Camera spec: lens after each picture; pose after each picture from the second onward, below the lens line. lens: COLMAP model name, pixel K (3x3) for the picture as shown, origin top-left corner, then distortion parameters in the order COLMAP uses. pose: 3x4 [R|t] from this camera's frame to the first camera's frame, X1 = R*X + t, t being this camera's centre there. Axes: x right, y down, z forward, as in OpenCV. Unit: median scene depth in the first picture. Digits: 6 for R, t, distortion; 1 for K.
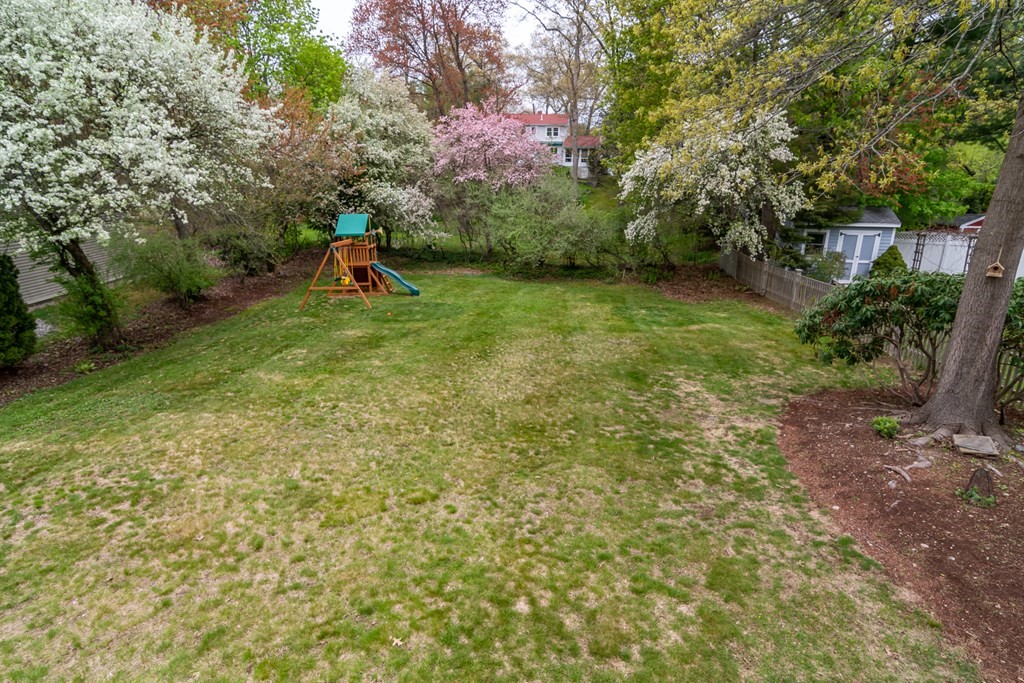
lens RADIAL K [[539.3, 0, 506.1], [0, 539.3, 340.0], [0, 0, 1]] dist [0.000833, 0.001331]
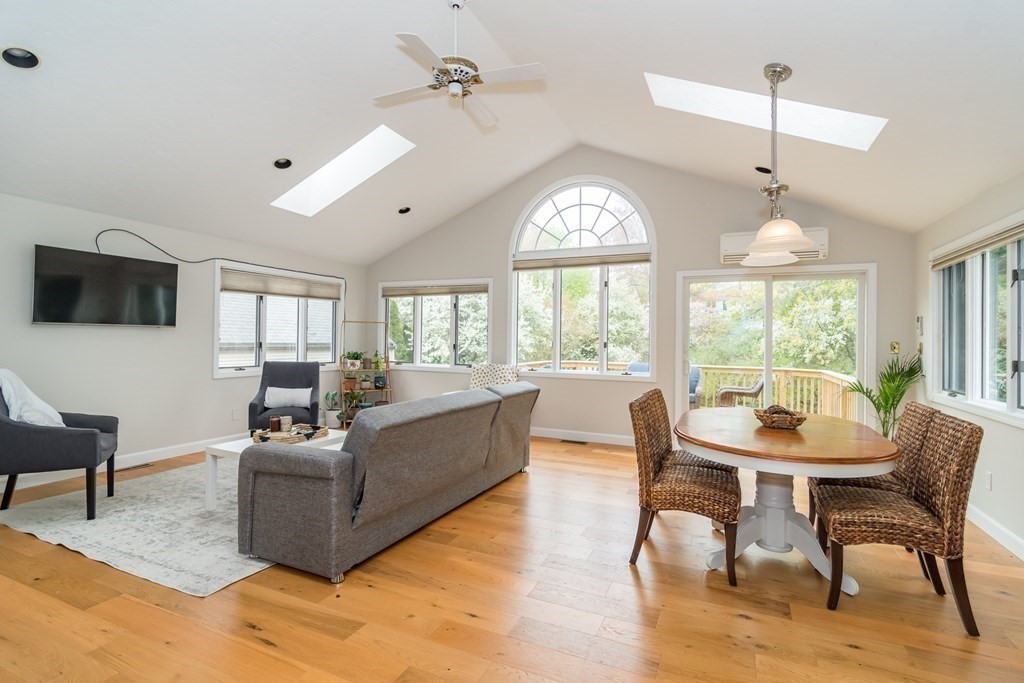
lens RADIAL K [[494.1, 0, 516.0], [0, 494.1, 341.5], [0, 0, 1]] dist [0.001873, -0.000104]
pose [[0.918401, -0.003604, -0.395634, 0.115096], [-0.110109, 0.958126, -0.264329, 0.138267], [0.380020, 0.286323, 0.879548, -0.457292]]
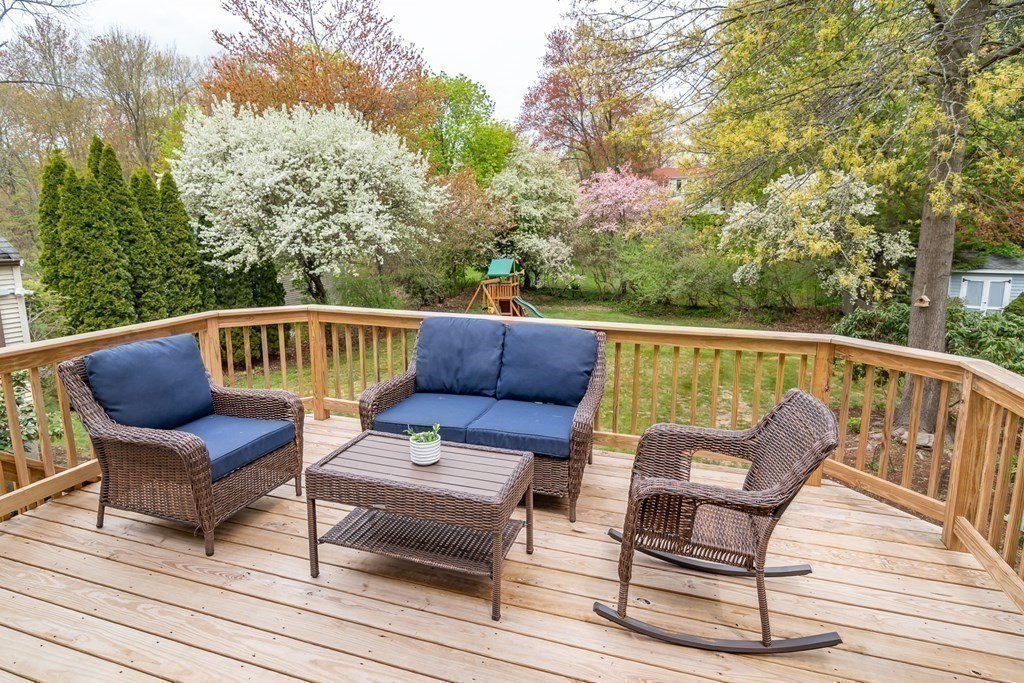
lens RADIAL K [[539.3, 0, 519.9], [0, 539.3, 315.5], [0, 0, 1]] dist [0.000833, 0.001331]
pose [[0.959051, 0.032094, -0.281408, 0.115229], [-0.067700, 0.990734, -0.117736, 0.043483], [0.275022, 0.131967, 0.952338, -0.177305]]
